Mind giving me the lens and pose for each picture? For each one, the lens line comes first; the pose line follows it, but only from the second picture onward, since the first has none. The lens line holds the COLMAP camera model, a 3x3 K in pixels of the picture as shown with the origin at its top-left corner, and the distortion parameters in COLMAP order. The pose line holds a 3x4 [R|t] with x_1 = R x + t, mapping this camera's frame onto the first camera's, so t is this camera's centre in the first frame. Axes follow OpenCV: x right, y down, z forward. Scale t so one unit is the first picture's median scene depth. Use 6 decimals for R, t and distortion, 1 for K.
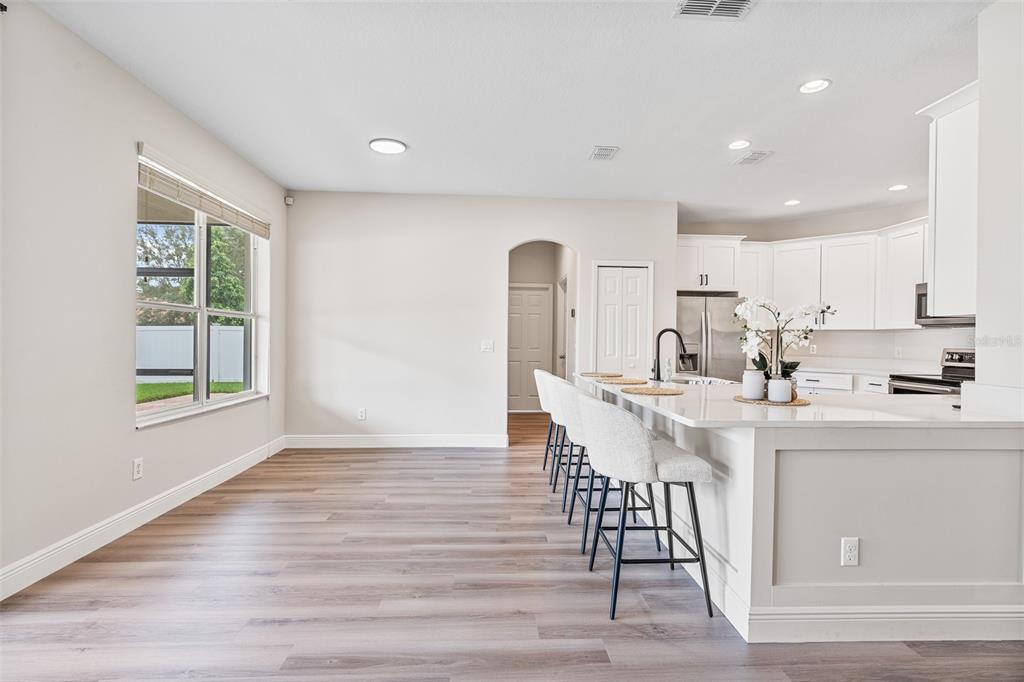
lens RADIAL K [[489.4, 0, 512.0], [0, 489.4, 342.6], [0, 0, 1]] dist [-0.004086, 0.001641]
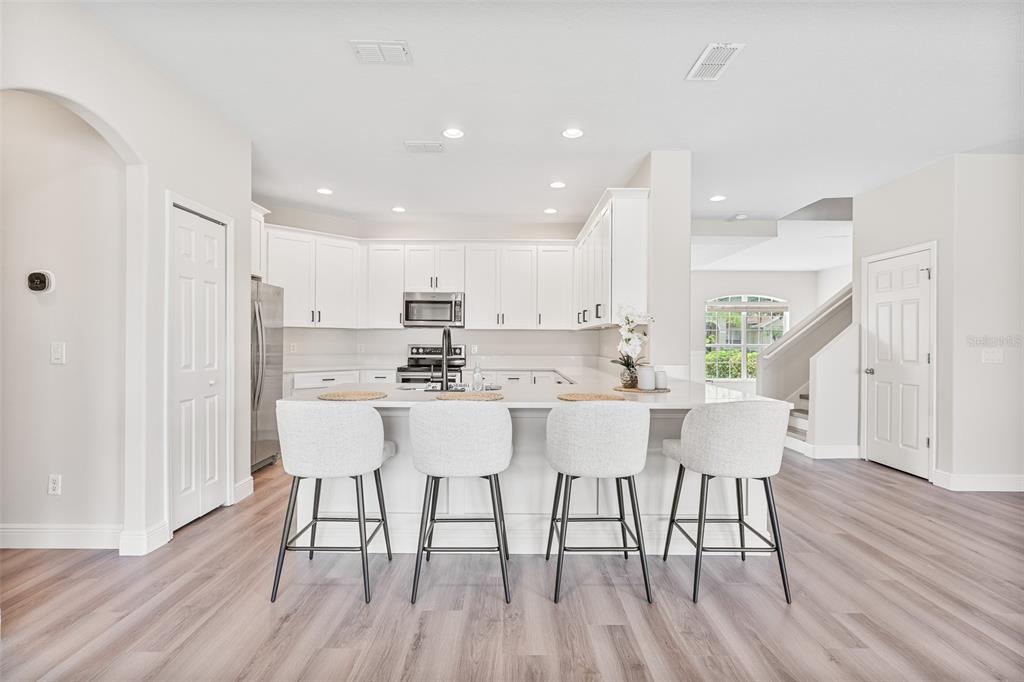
lens RADIAL K [[489.4, 0, 509.7], [0, 489.4, 338.0], [0, 0, 1]] dist [-0.004086, 0.001641]
pose [[0.050668, -0.006078, 0.998697, -0.488467], [0.005139, 0.999970, 0.005825, -0.013314], [-0.998702, 0.004837, 0.050697, 0.852260]]
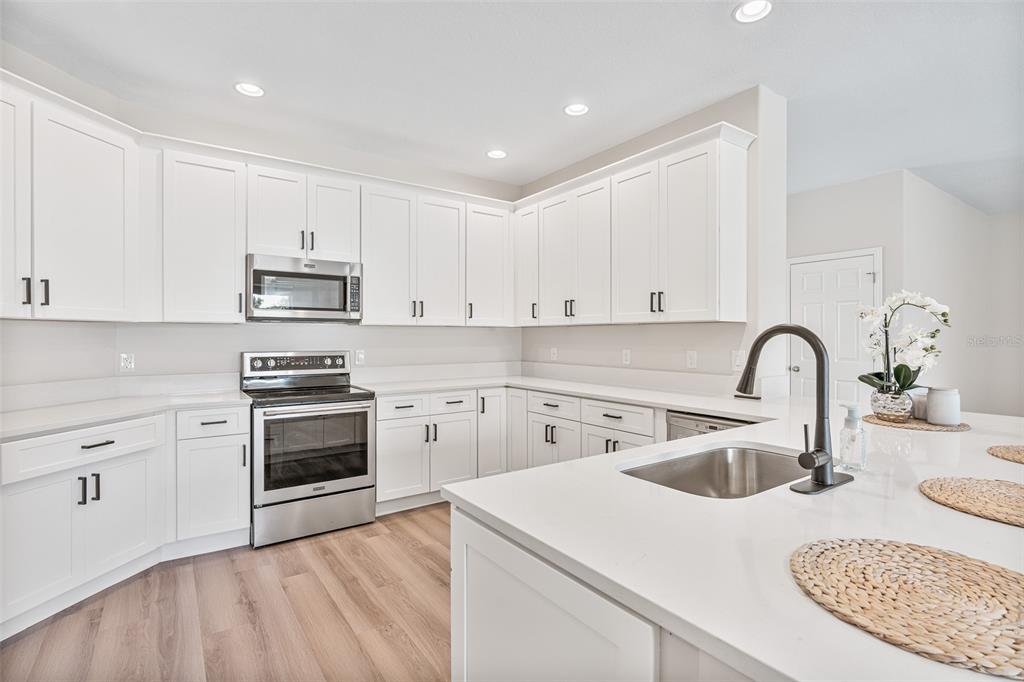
lens RADIAL K [[489.4, 0, 511.5], [0, 489.4, 338.4], [0, 0, 1]] dist [-0.004086, 0.001641]
pose [[-0.535942, -0.015668, 0.844109, 0.128425], [0.002586, 0.999793, 0.020199, -0.025995], [-0.844251, 0.013009, -0.535791, 1.336907]]
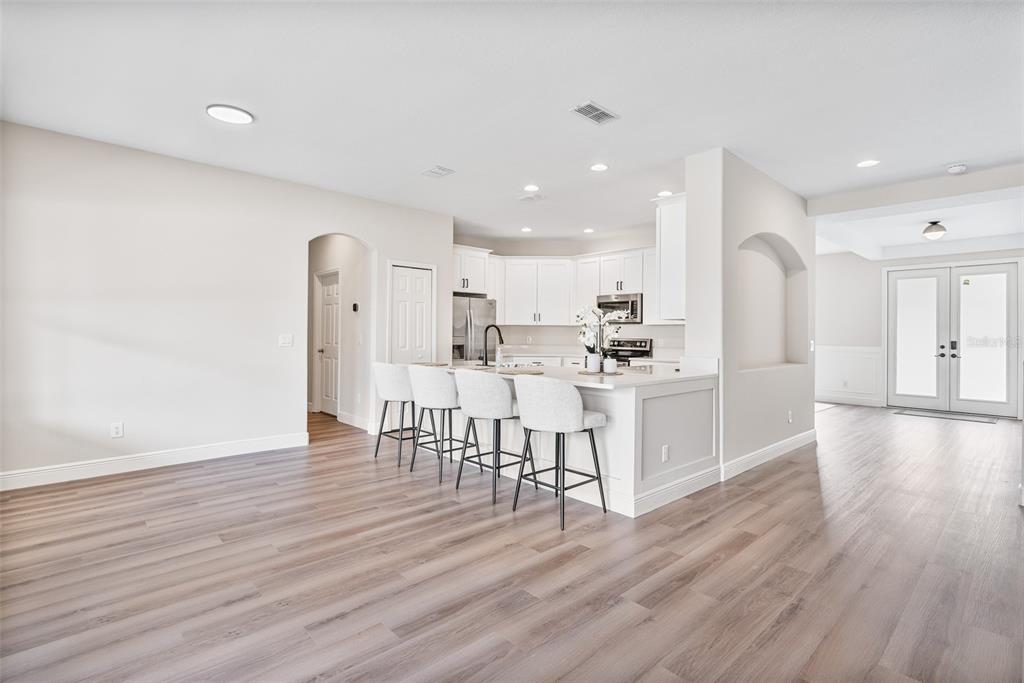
lens RADIAL K [[489.4, 0, 512.8], [0, 489.4, 335.1], [0, 0, 1]] dist [-0.004086, 0.001641]
pose [[0.766587, -0.007230, 0.642100, -0.447846], [0.007329, 0.999970, 0.002510, -0.003721], [-0.642099, 0.002782, 0.766617, 0.000033]]
